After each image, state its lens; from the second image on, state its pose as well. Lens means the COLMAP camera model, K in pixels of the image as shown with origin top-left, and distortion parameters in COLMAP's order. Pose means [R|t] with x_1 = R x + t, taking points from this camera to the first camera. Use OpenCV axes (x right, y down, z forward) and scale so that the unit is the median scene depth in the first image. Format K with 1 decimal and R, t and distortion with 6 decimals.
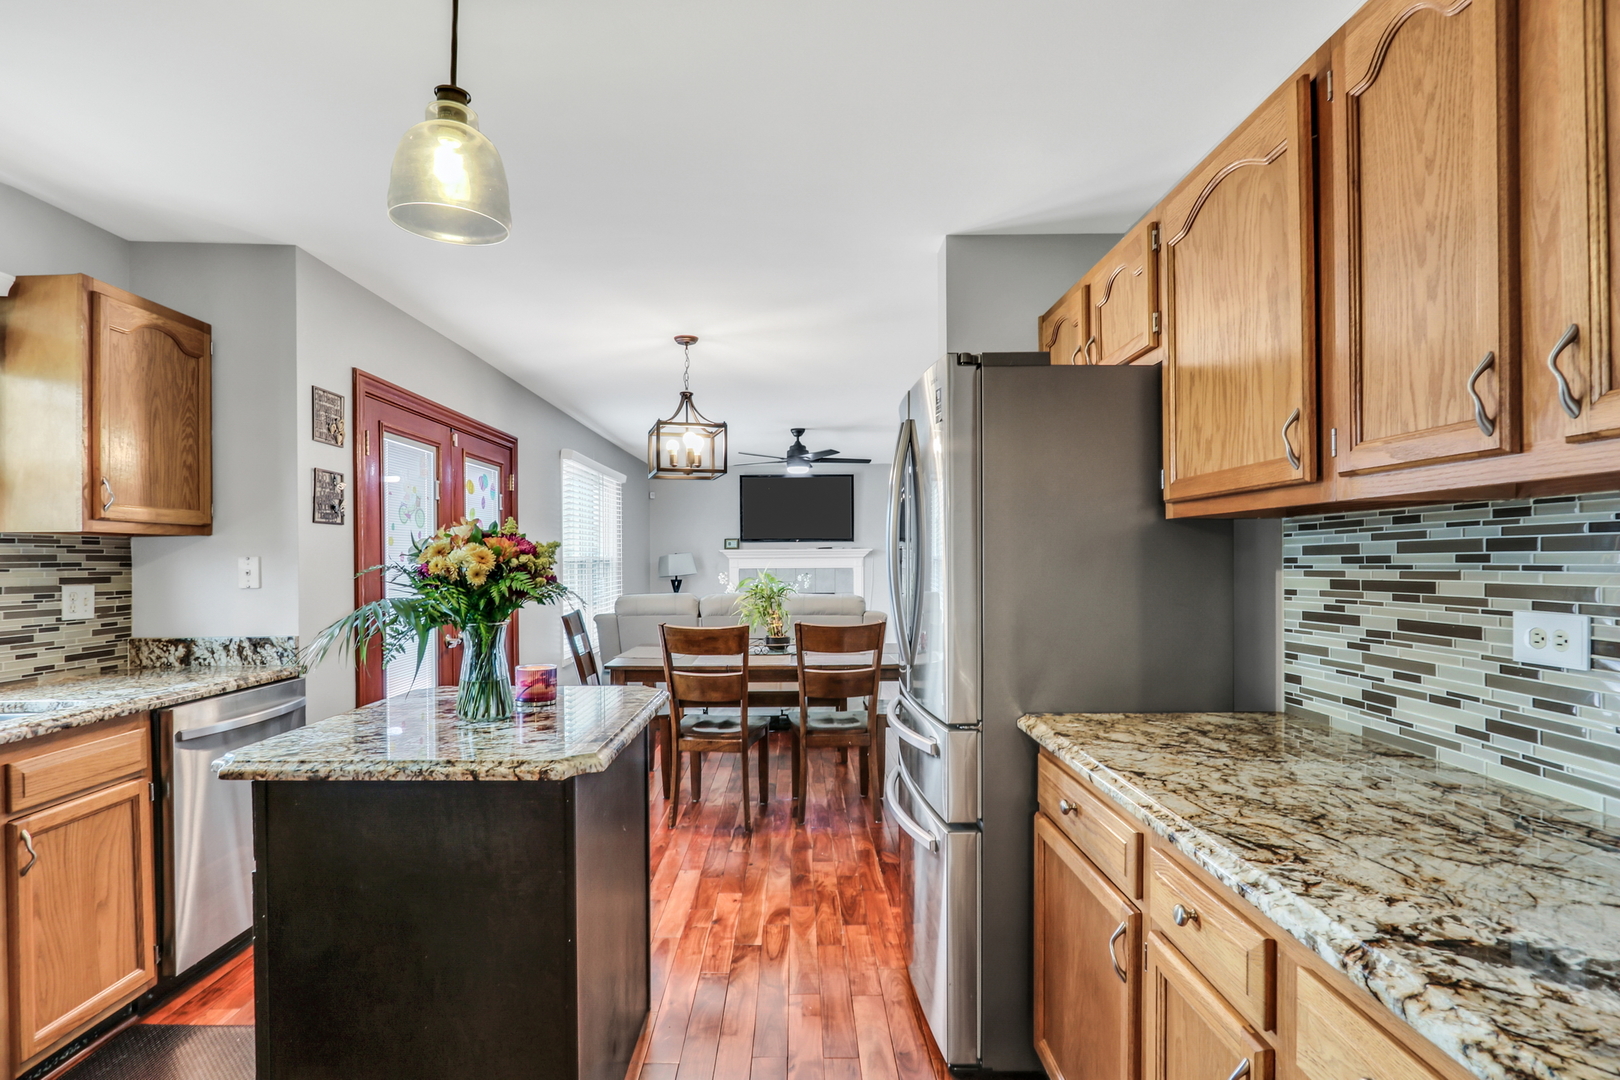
lens RADIAL K [[810.1, 0, 784.8], [0, 810.1, 558.1], [0, 0, 1]] dist [-0.007159, -0.001083]
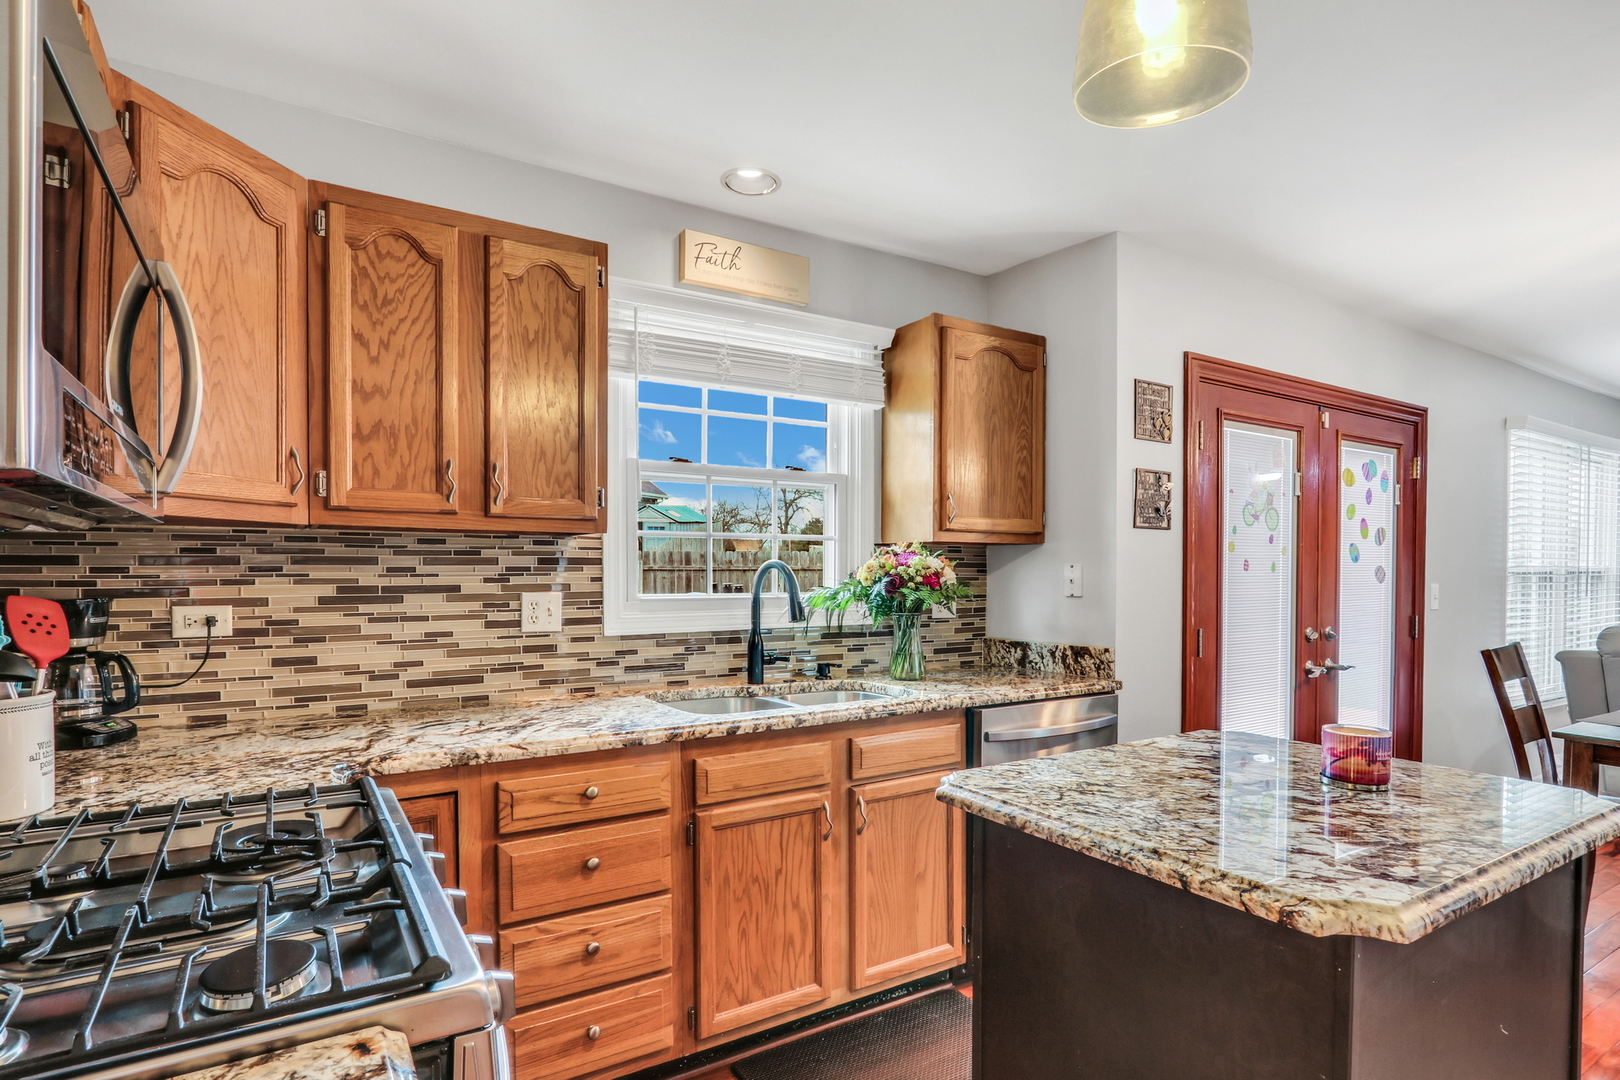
lens RADIAL K [[830.3, 0, 801.0], [0, 830.3, 584.6], [0, 0, 1]] dist [-0.016351, 0.001131]
pose [[0.534021, 0.023926, -0.845133, 0.016593], [-0.005195, 0.999673, 0.025018, -0.000675], [0.845456, -0.008970, 0.533971, 0.189568]]
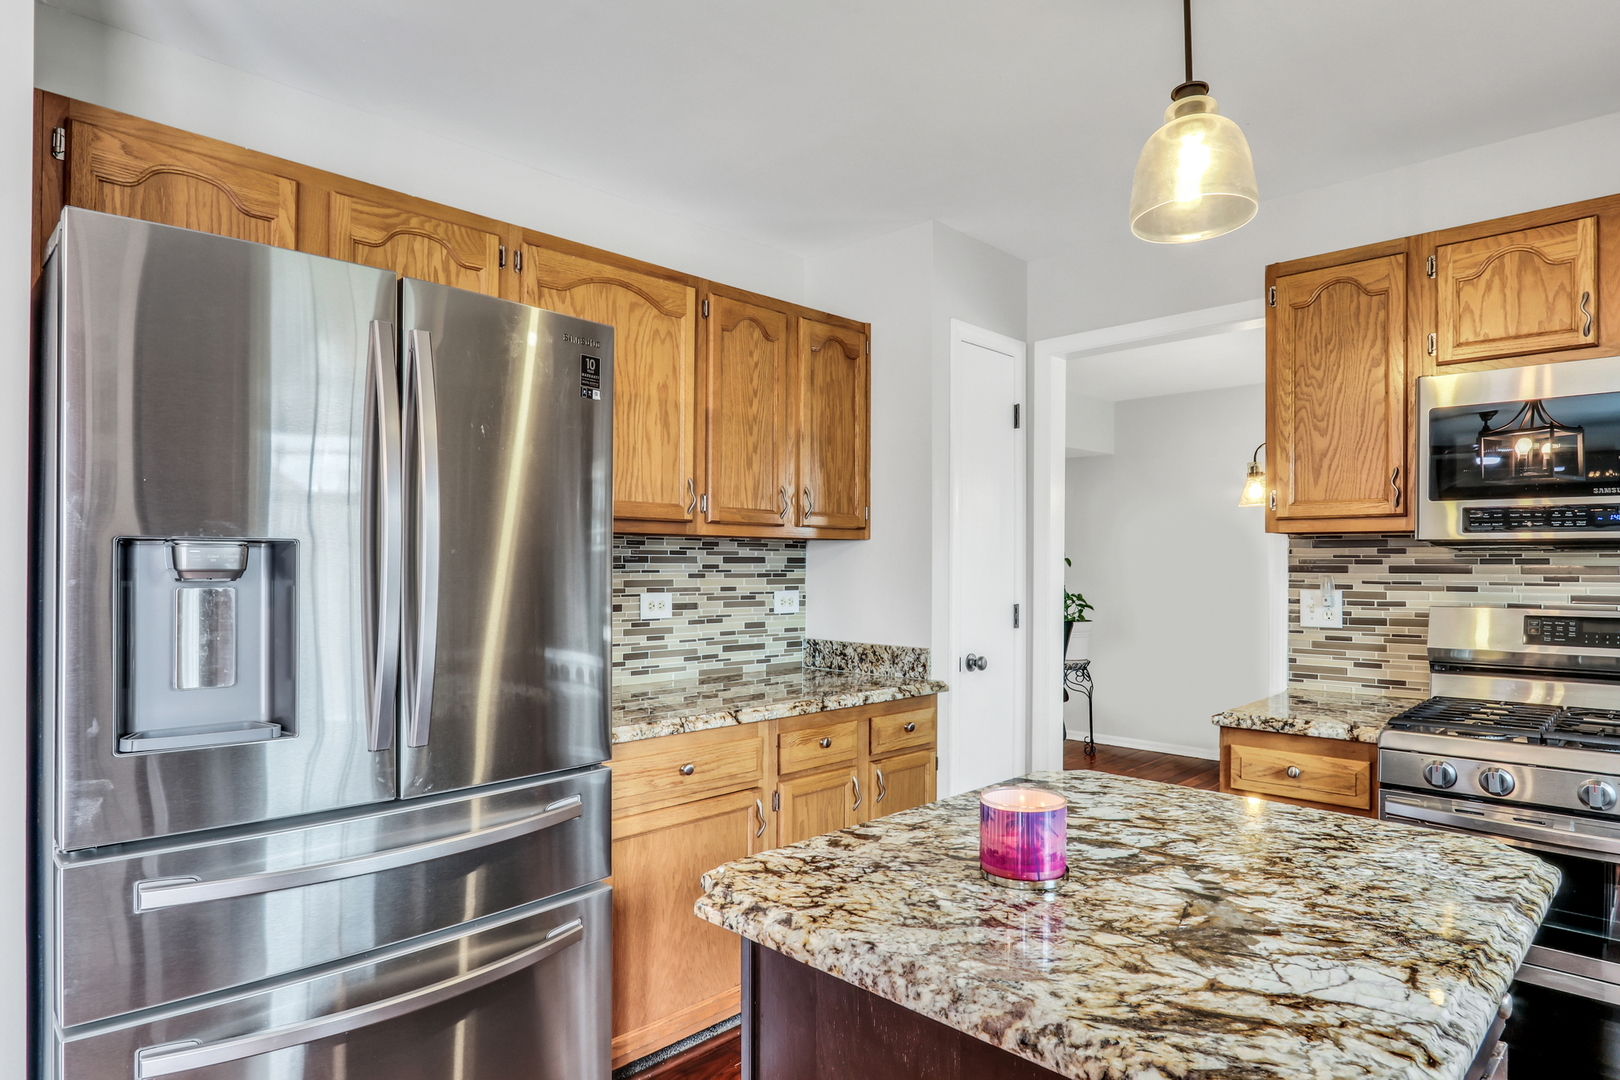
lens RADIAL K [[932.2, 0, 800.5], [0, 932.2, 560.5], [0, 0, 1]] dist [-0.014337, 0.003446]
pose [[-0.719730, 0.005955, 0.694228, -0.448059], [-0.000127, 0.999962, -0.008710, 0.002374], [-0.694254, -0.006357, -0.719702, 1.126711]]
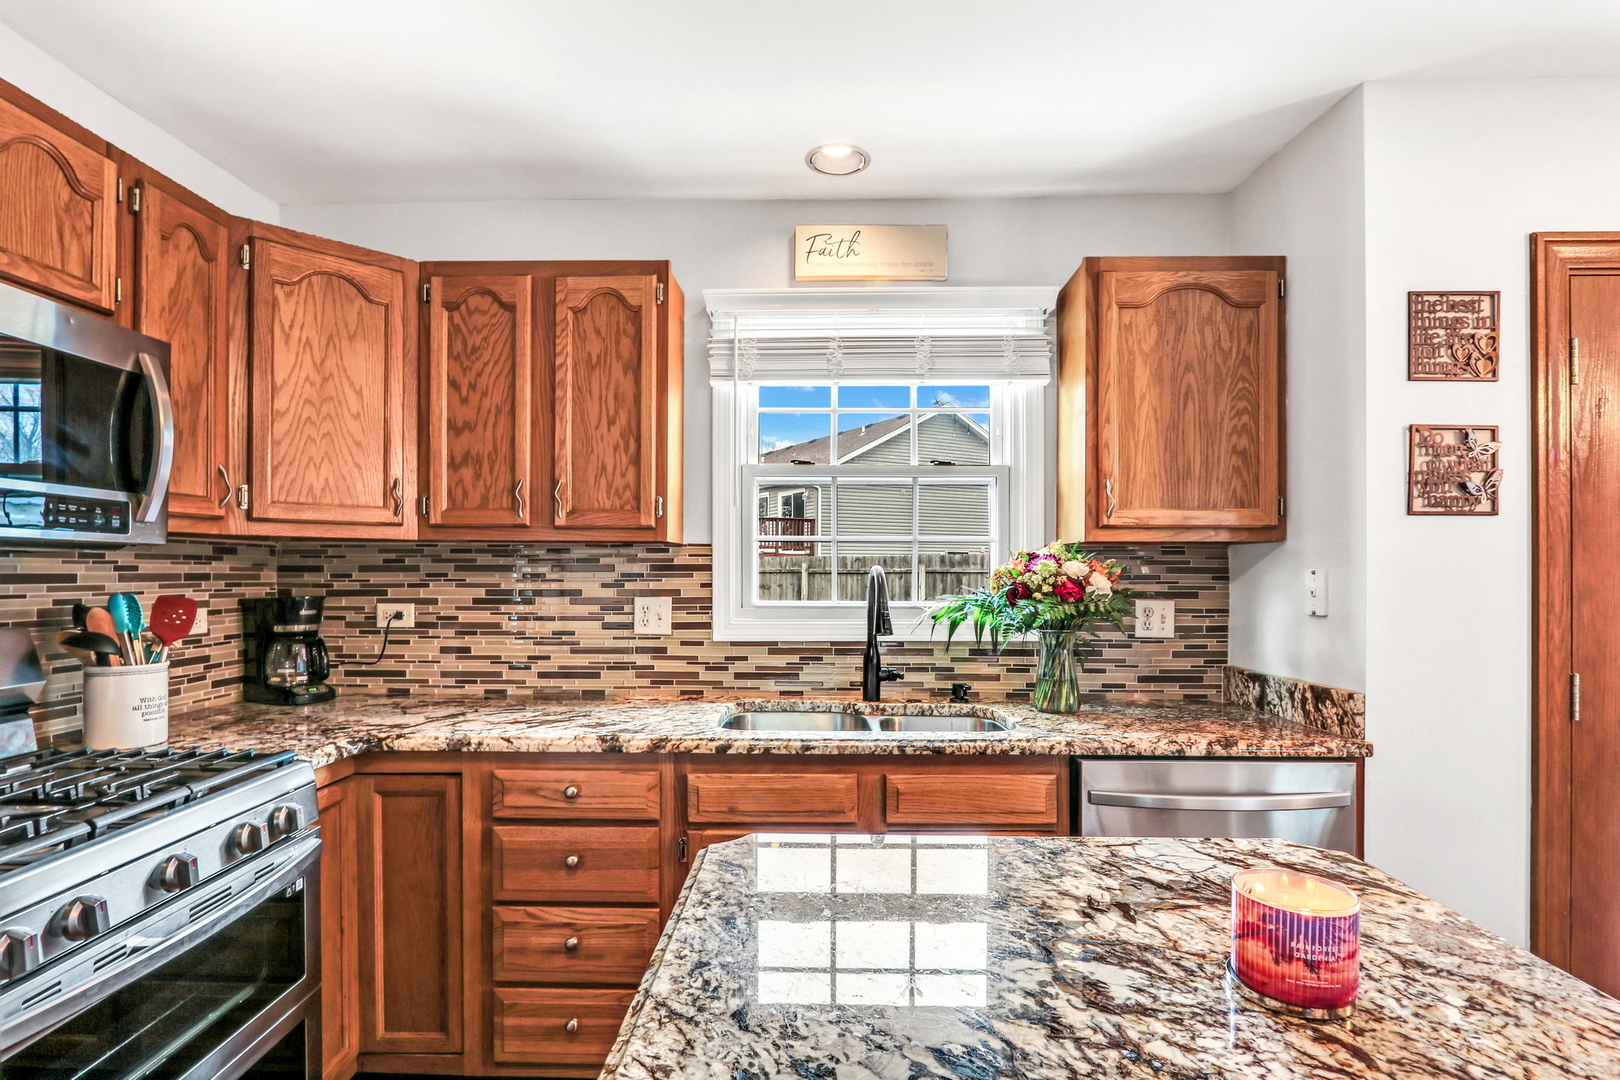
lens RADIAL K [[809.8, 0, 795.5], [0, 809.8, 569.1], [0, 0, 1]] dist [-0.017498, 0.001860]
pose [[-0.016213, 0.006121, -0.999850, 0.037122], [-0.000884, 0.999981, 0.006136, -0.006463], [0.999868, 0.000984, -0.016207, 0.601740]]
